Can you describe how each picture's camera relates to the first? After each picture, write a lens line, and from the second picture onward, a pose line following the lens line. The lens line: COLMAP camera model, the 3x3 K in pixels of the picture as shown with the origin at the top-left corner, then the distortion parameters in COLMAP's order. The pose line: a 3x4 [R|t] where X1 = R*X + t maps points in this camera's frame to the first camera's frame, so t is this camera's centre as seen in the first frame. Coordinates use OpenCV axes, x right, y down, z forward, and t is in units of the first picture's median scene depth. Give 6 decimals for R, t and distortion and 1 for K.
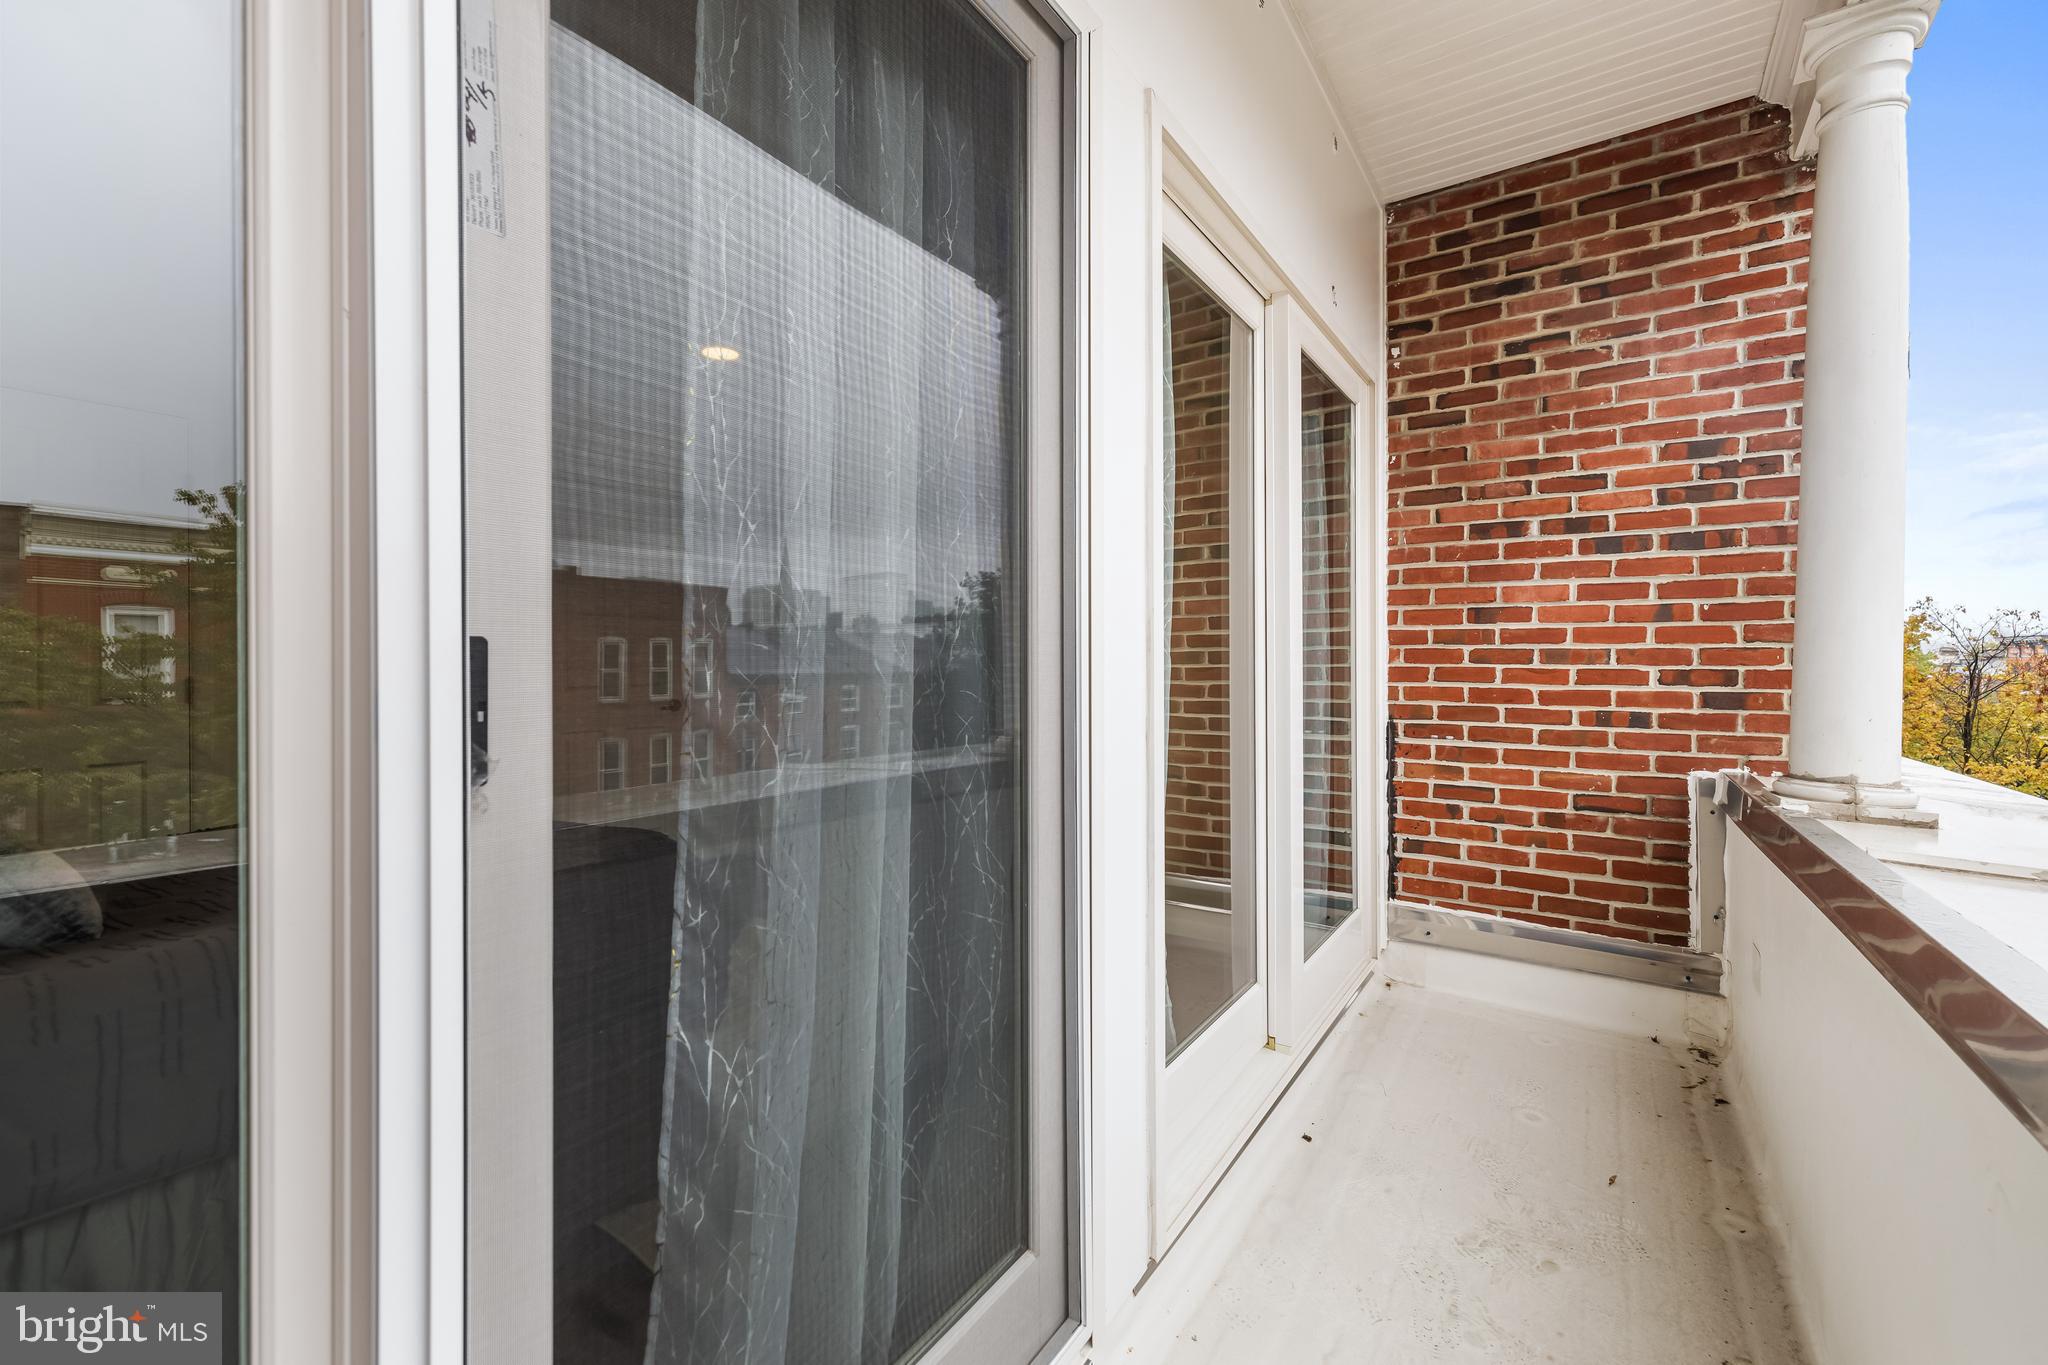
lens RADIAL K [[867.4, 0, 1015.1], [0, 867.4, 662.3], [0, 0, 1]] dist [0.005115, -0.000507]
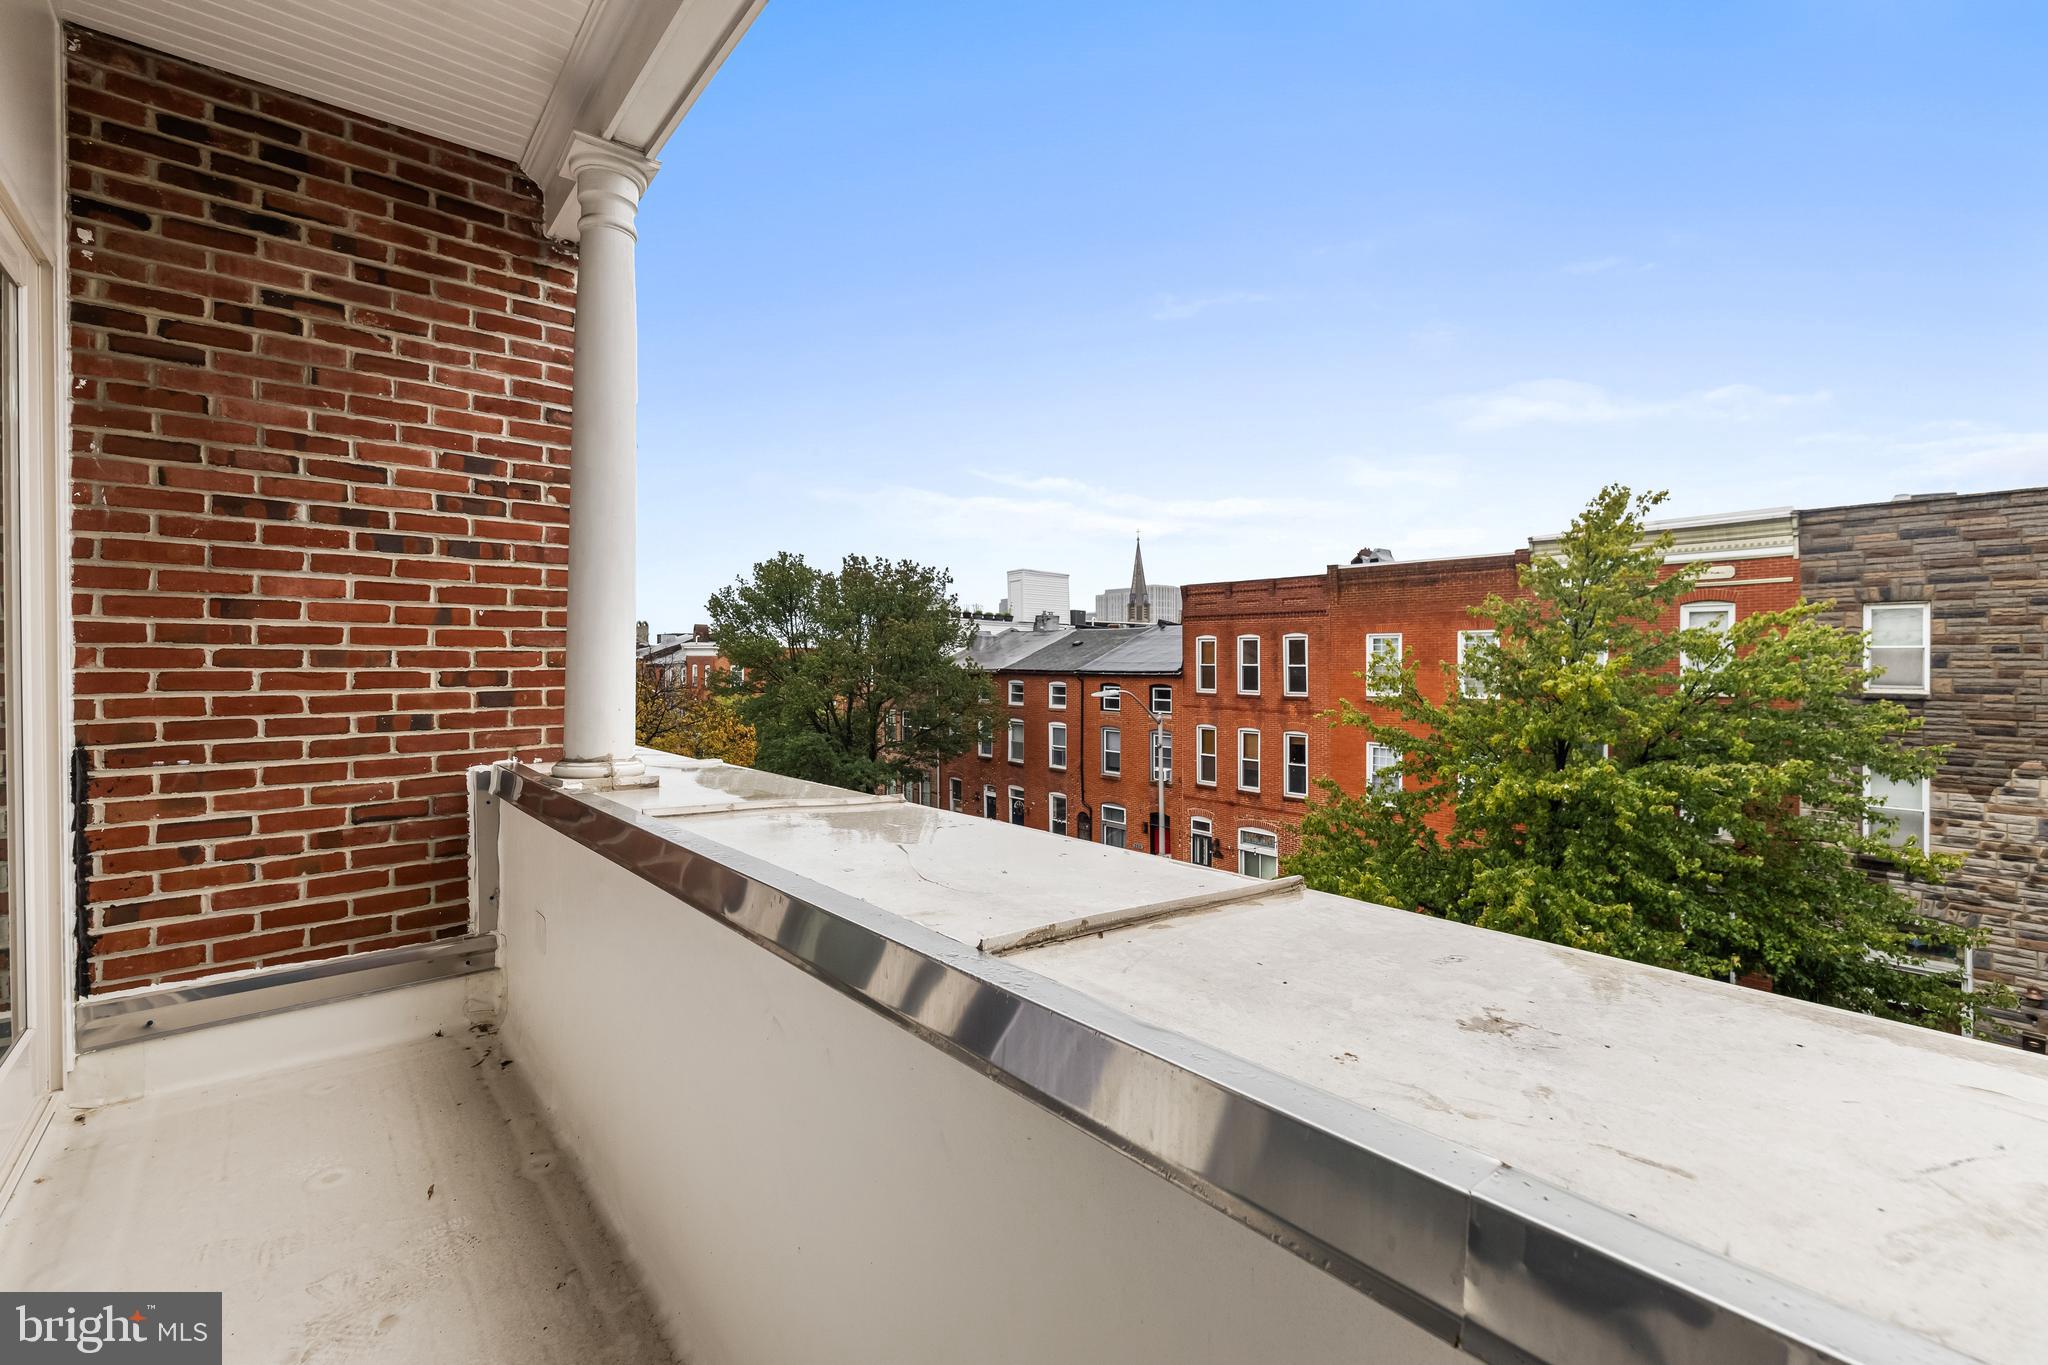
lens RADIAL K [[867.4, 0, 1010.3], [0, 867.4, 660.9], [0, 0, 1]] dist [0.005115, -0.000507]
pose [[0.258842, -0.003928, 0.965912, -0.072329], [0.004097, 0.999987, 0.002969, -0.004345], [-0.965911, 0.003189, 0.258855, 0.084642]]
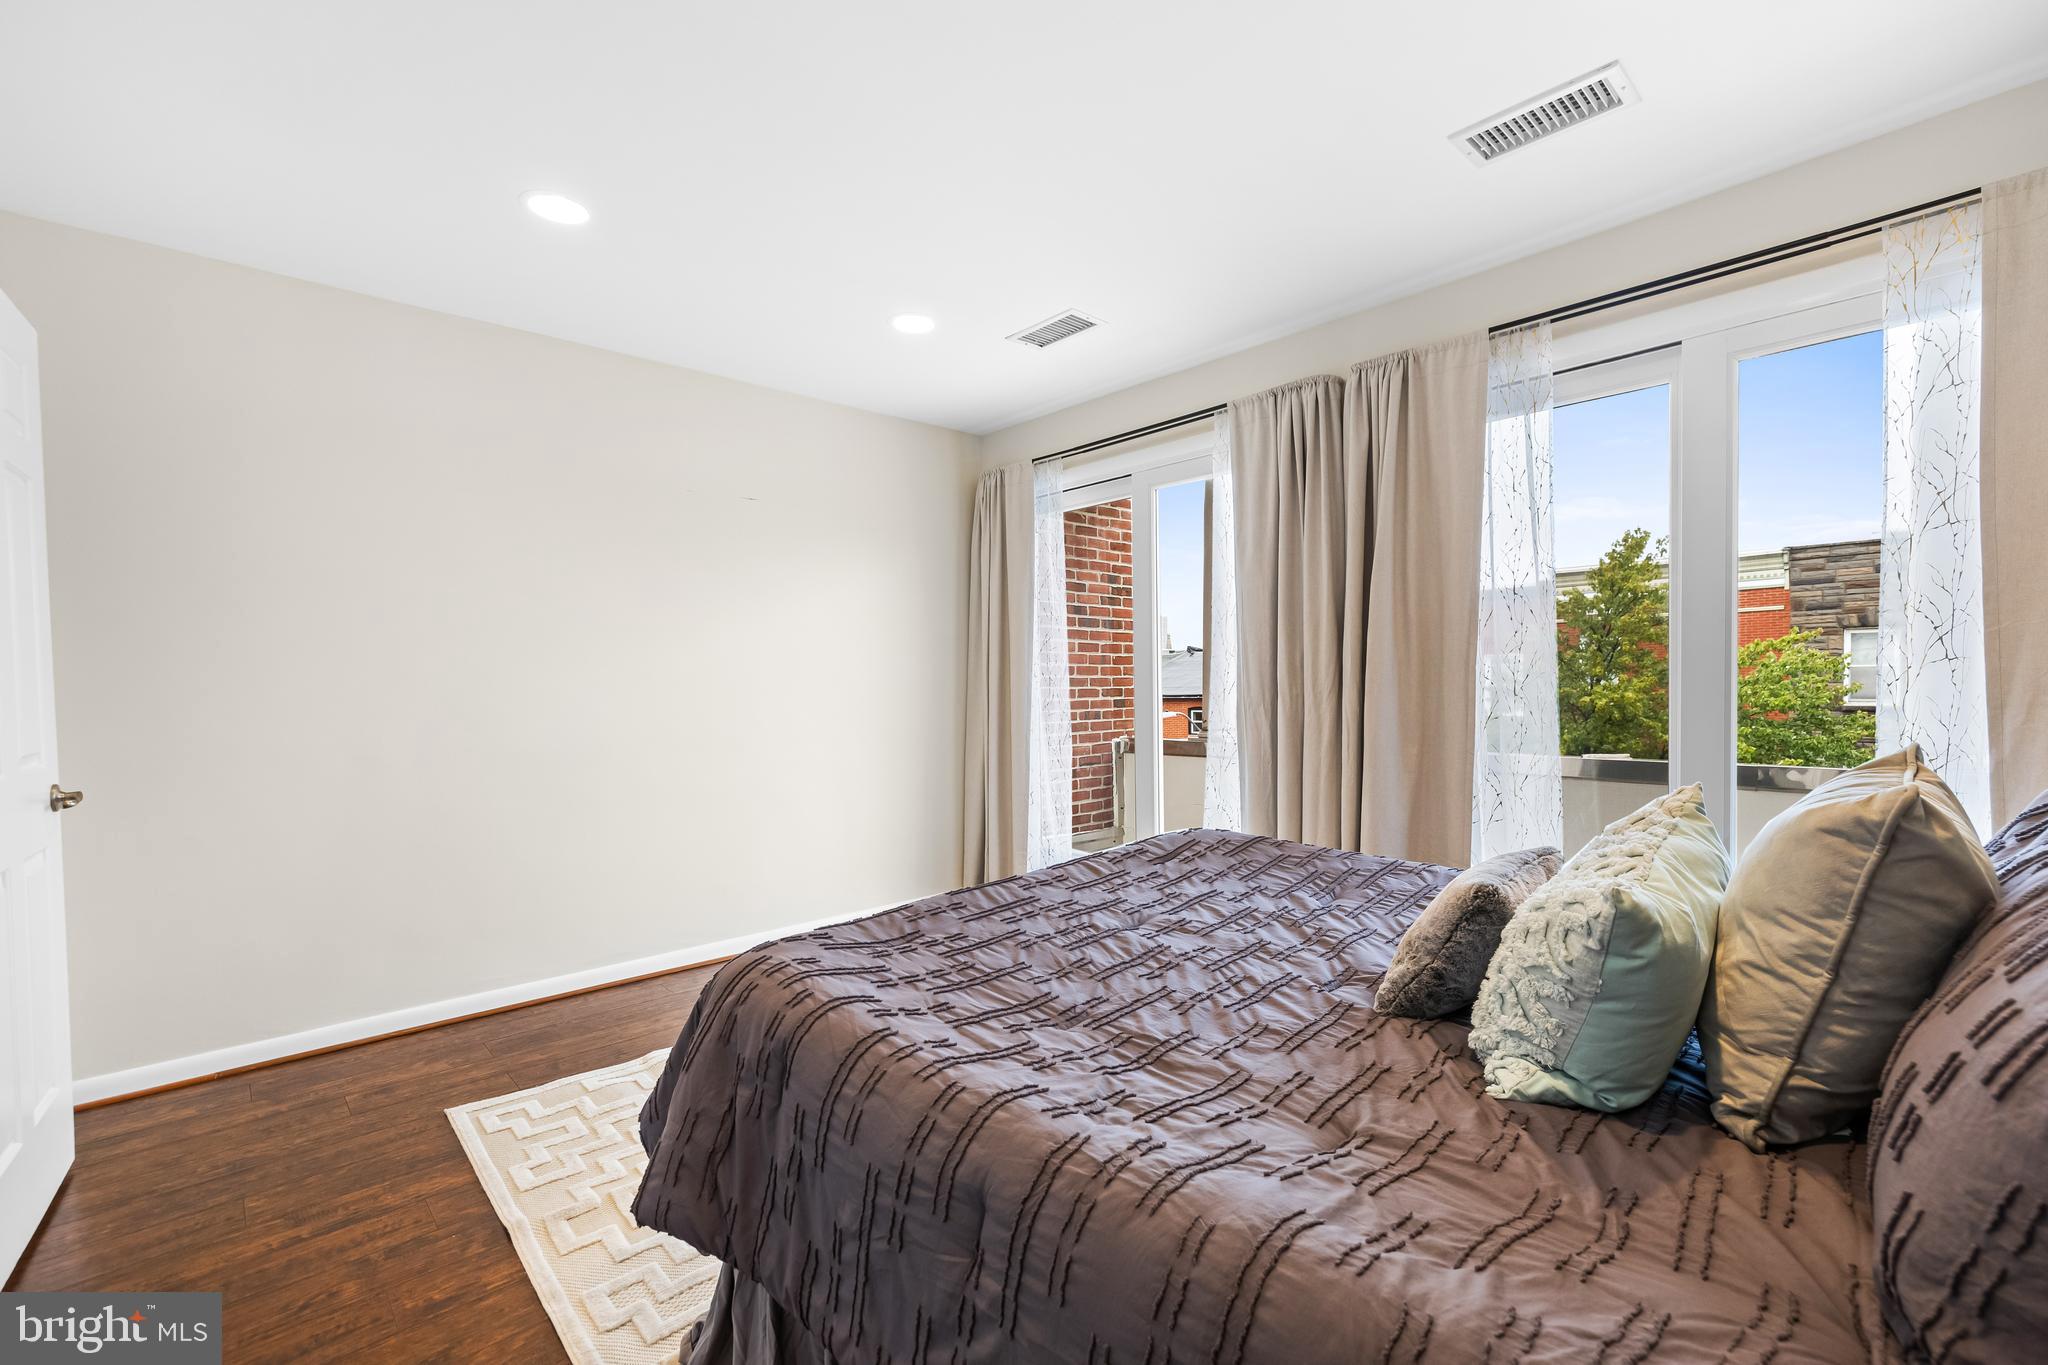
lens RADIAL K [[867.4, 0, 1039.8], [0, 867.4, 694.0], [0, 0, 1]] dist [0.005115, -0.000507]
pose [[0.232845, -0.014748, 0.972402, -1.163348], [0.012827, 0.999845, 0.012092, -0.005046], [-0.972429, 0.009657, 0.232998, 0.669411]]
